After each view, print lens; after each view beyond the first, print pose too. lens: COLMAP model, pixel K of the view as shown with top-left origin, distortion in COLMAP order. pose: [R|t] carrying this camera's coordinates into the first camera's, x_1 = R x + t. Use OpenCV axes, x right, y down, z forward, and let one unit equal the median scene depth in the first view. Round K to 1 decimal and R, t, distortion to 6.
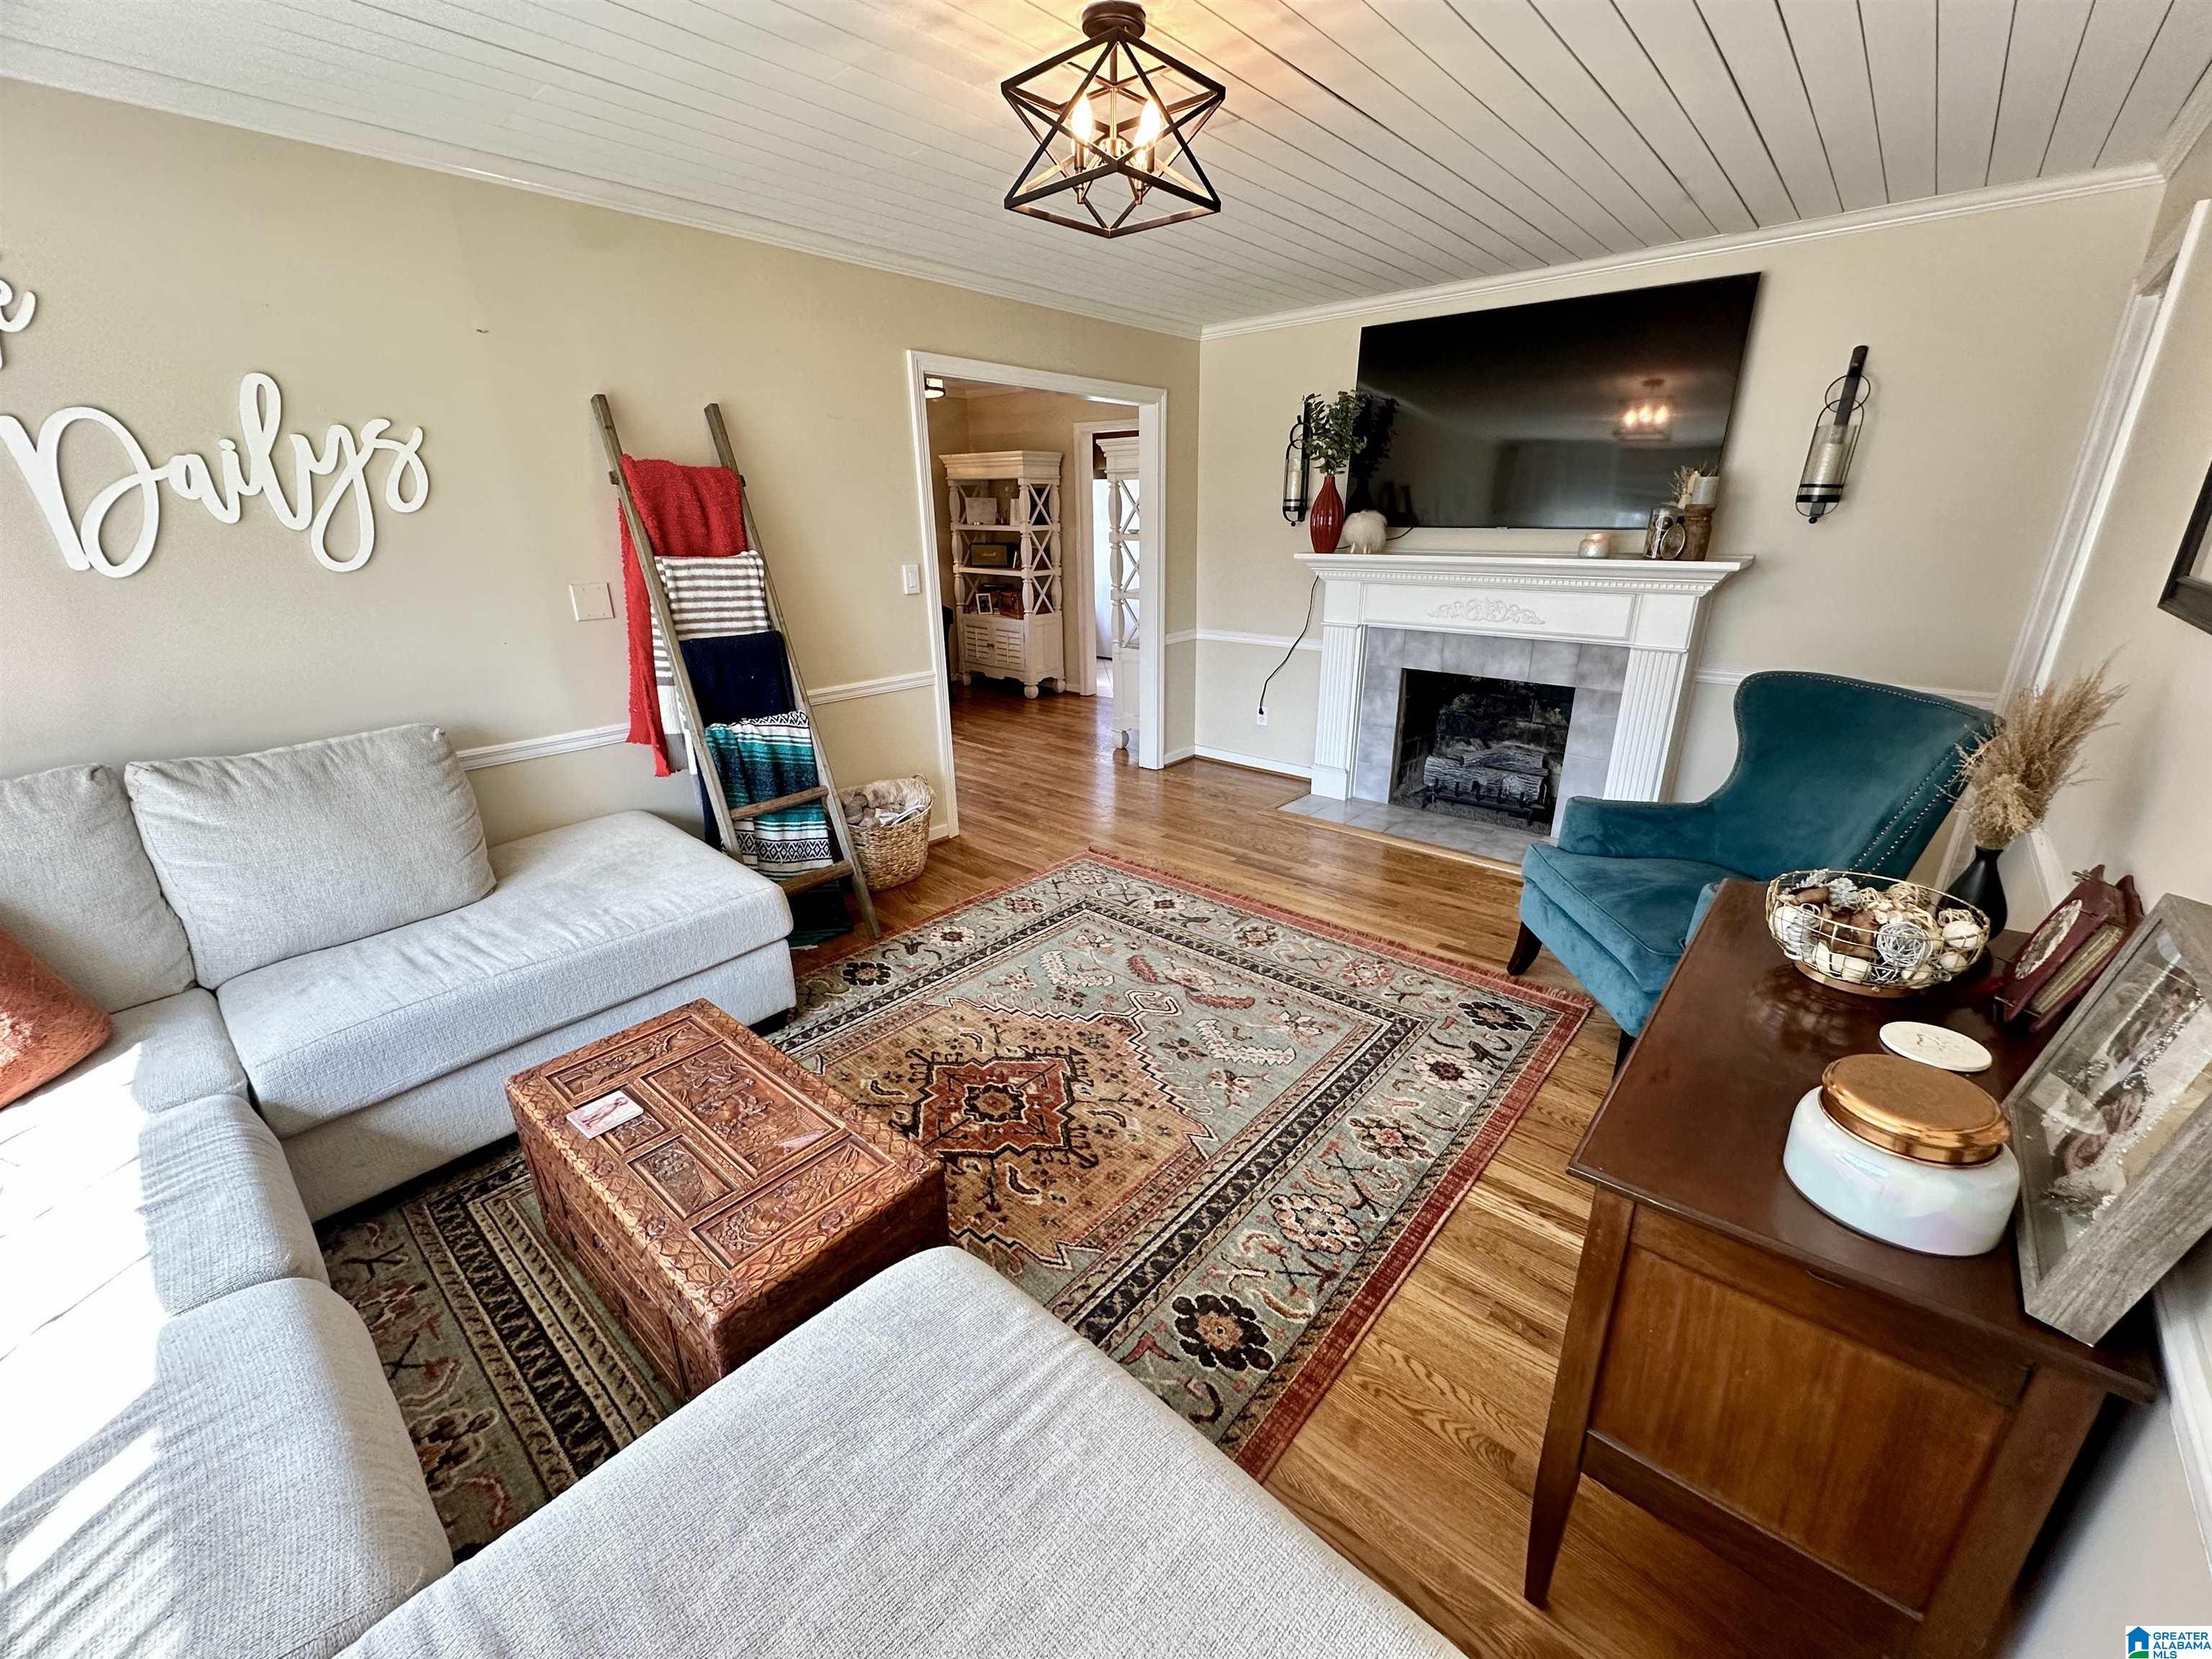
lens RADIAL K [[884.6, 0, 1106.7], [0, 884.6, 825.6], [0, 0, 1]] dist [-0.003783, 0.000511]
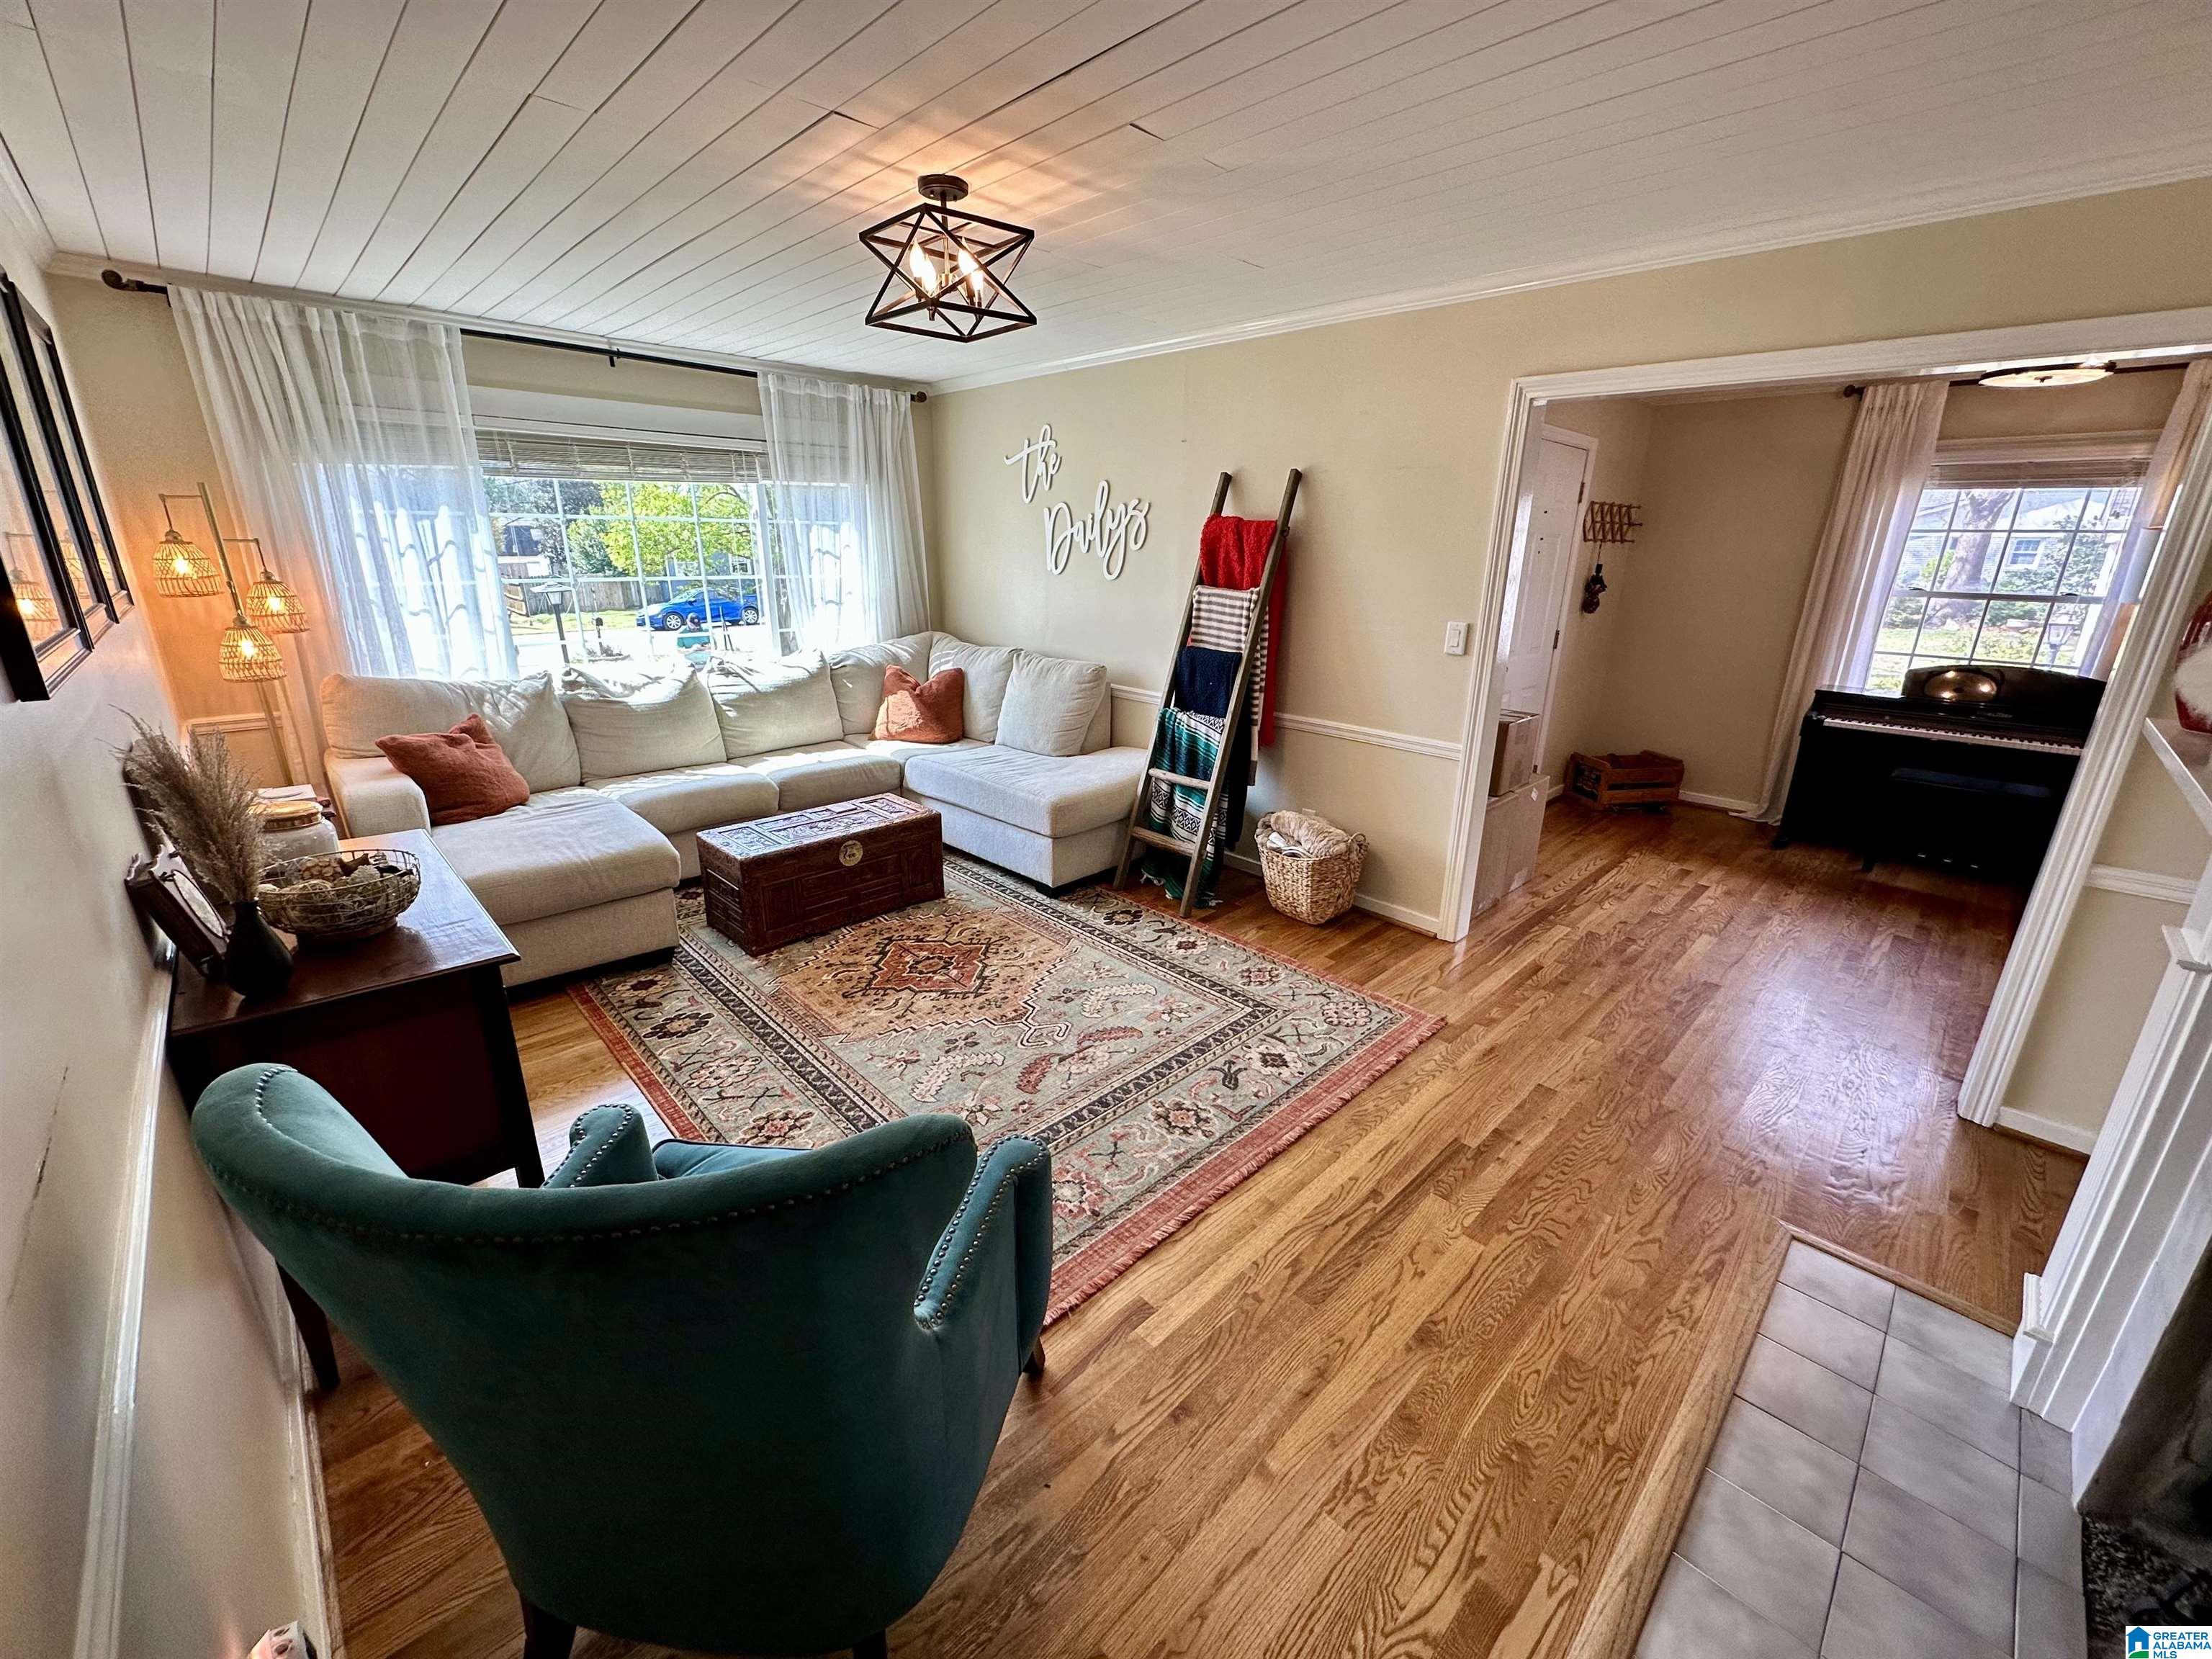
lens RADIAL K [[884.6, 0, 1105.7], [0, 884.6, 825.0], [0, 0, 1]] dist [-0.003783, 0.000511]
pose [[-0.078980, 0.314671, -0.945909, 0.899419], [-0.351577, 0.879111, 0.321805, -0.352253], [0.932822, 0.357976, 0.041199, 0.896717]]
